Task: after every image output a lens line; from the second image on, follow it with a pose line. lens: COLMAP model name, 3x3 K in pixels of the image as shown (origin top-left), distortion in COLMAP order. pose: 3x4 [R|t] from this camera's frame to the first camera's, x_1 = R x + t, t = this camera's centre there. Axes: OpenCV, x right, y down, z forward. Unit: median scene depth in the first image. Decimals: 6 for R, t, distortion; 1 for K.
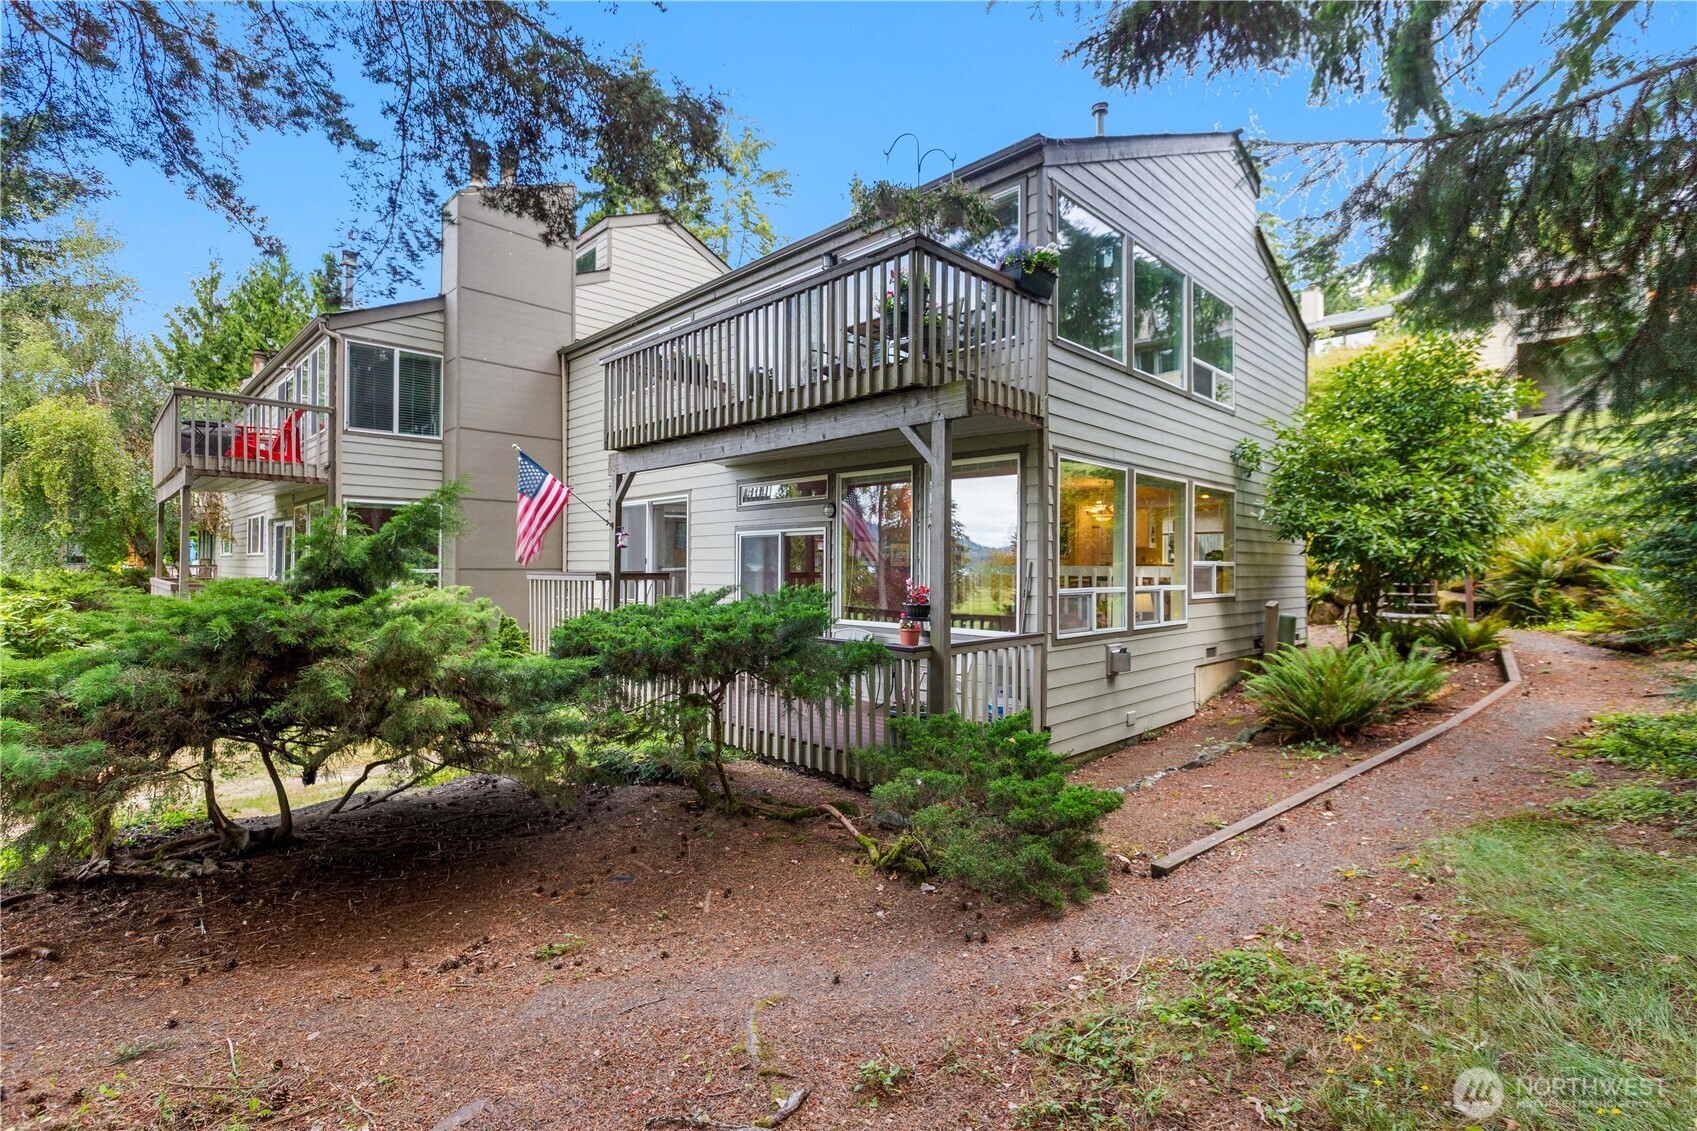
lens RADIAL K [[765.3, 0, 851.9], [0, 765.3, 562.1], [0, 0, 1]] dist [0.012388, -0.001126]
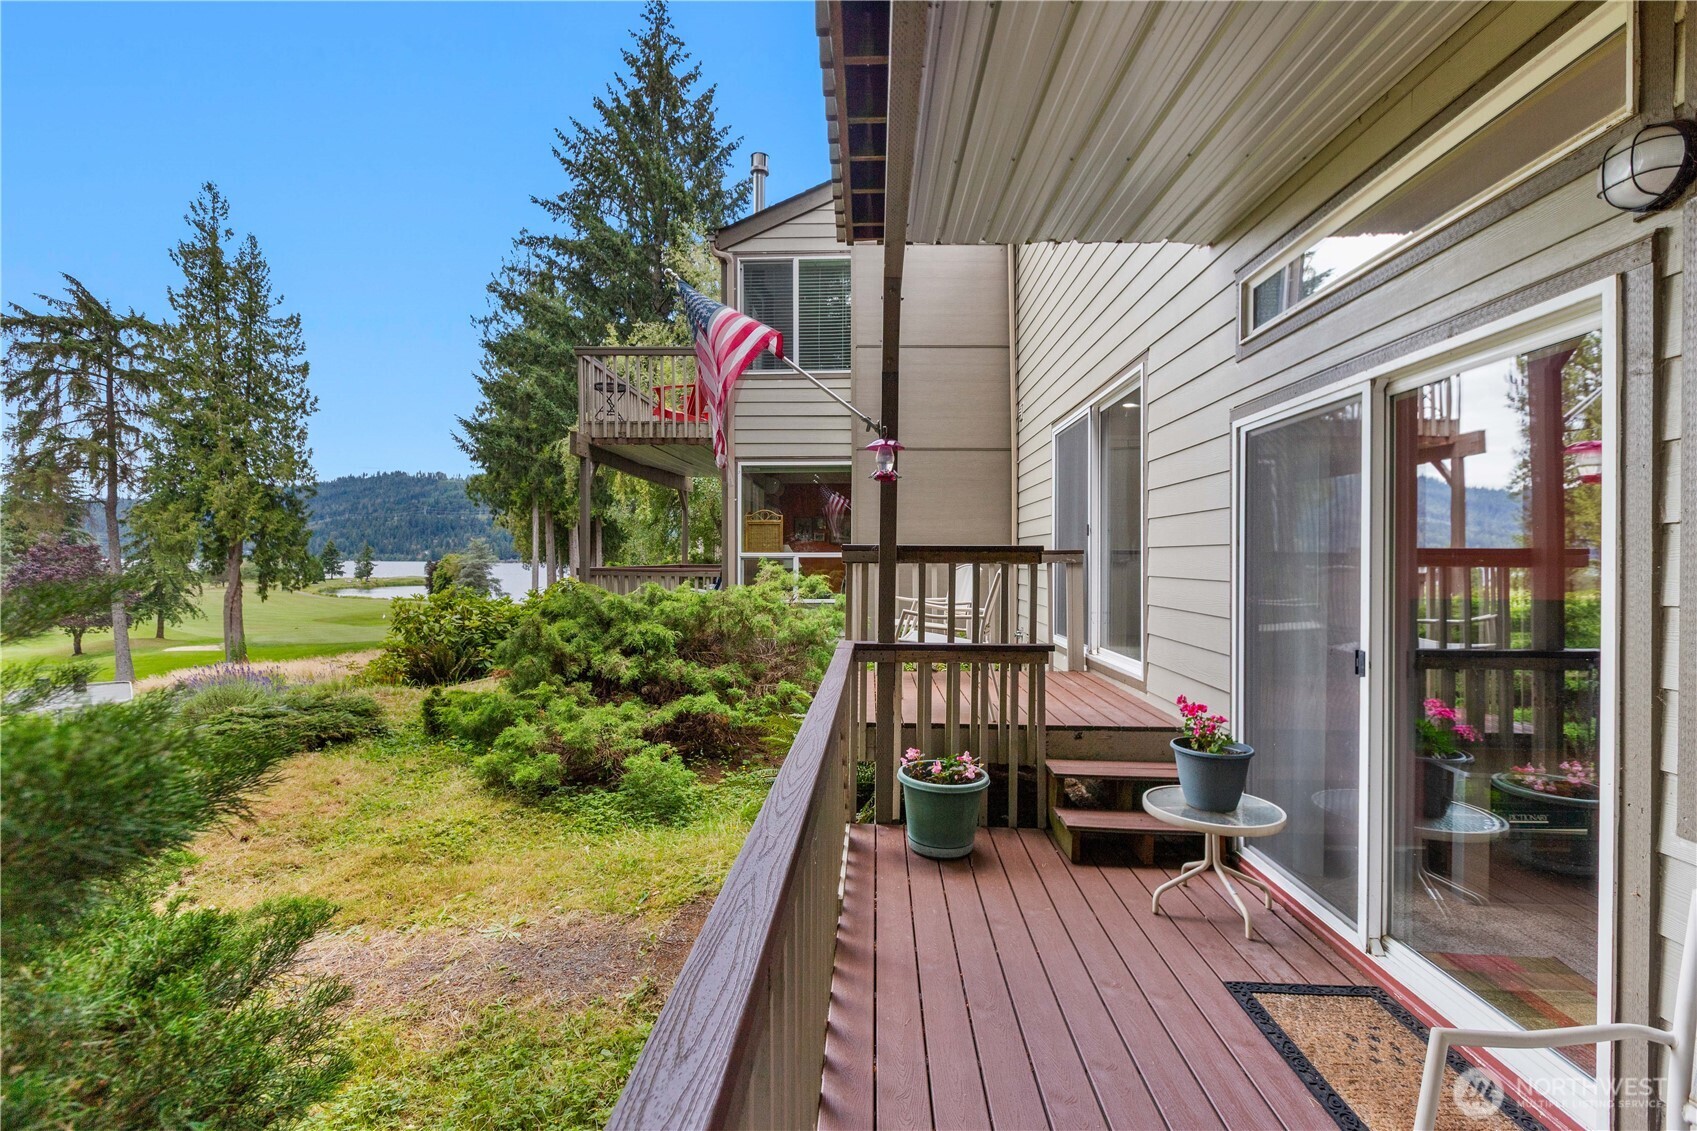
lens RADIAL K [[765.3, 0, 833.7], [0, 765.3, 556.3], [0, 0, 1]] dist [0.012388, -0.001126]
pose [[0.676214, -0.003493, -0.736697, -0.018772], [0.001115, 0.999992, -0.003718, 0.016223], [0.736704, 0.001693, 0.676213, 0.538635]]
